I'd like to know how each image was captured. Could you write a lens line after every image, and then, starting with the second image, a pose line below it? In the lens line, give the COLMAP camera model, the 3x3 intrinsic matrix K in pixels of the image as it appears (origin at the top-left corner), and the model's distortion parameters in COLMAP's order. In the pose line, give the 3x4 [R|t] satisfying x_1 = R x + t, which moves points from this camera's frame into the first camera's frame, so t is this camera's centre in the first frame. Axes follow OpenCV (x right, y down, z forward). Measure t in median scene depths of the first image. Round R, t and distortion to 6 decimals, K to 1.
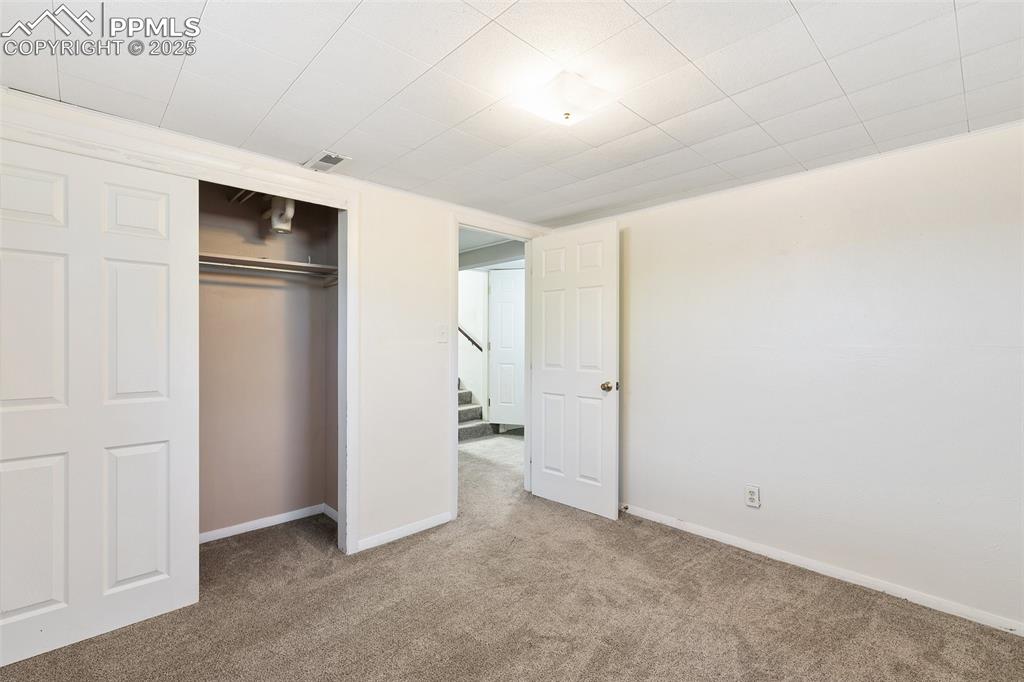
lens RADIAL K [[462.0, 0, 508.3], [0, 462.0, 343.3], [0, 0, 1]] dist [0.002858, 0.000125]
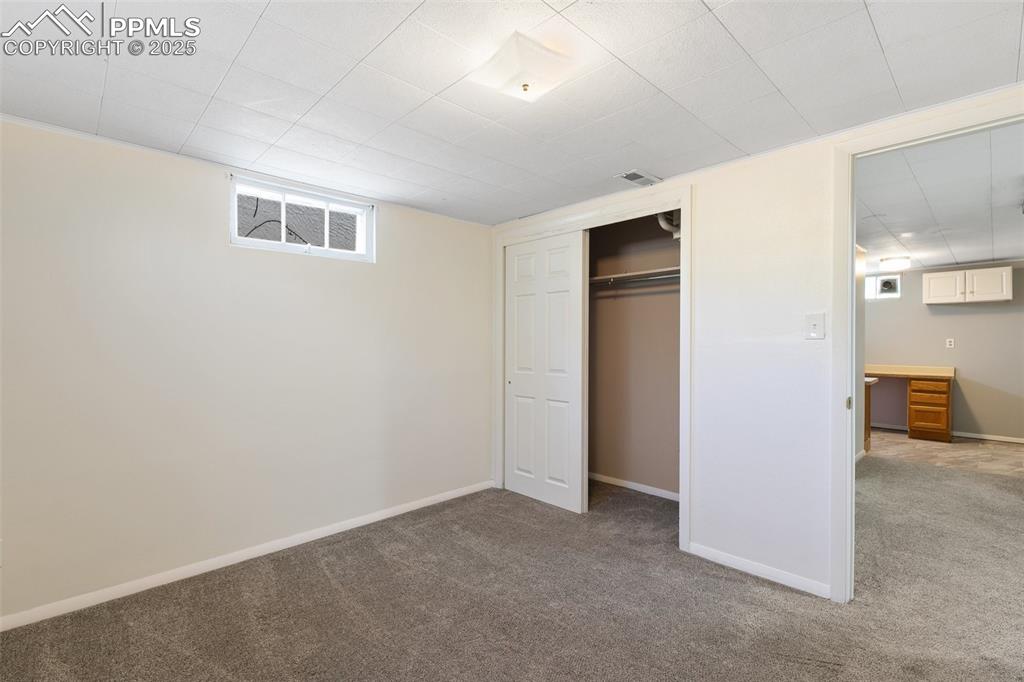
lens RADIAL K [[462.0, 0, 508.3], [0, 462.0, 343.3], [0, 0, 1]] dist [0.002858, 0.000125]
pose [[0.000435, 0.004745, -0.999989, 0.744434], [0.001684, 0.999987, 0.004745, 0.001416], [0.999998, -0.001686, 0.000427, 0.699131]]
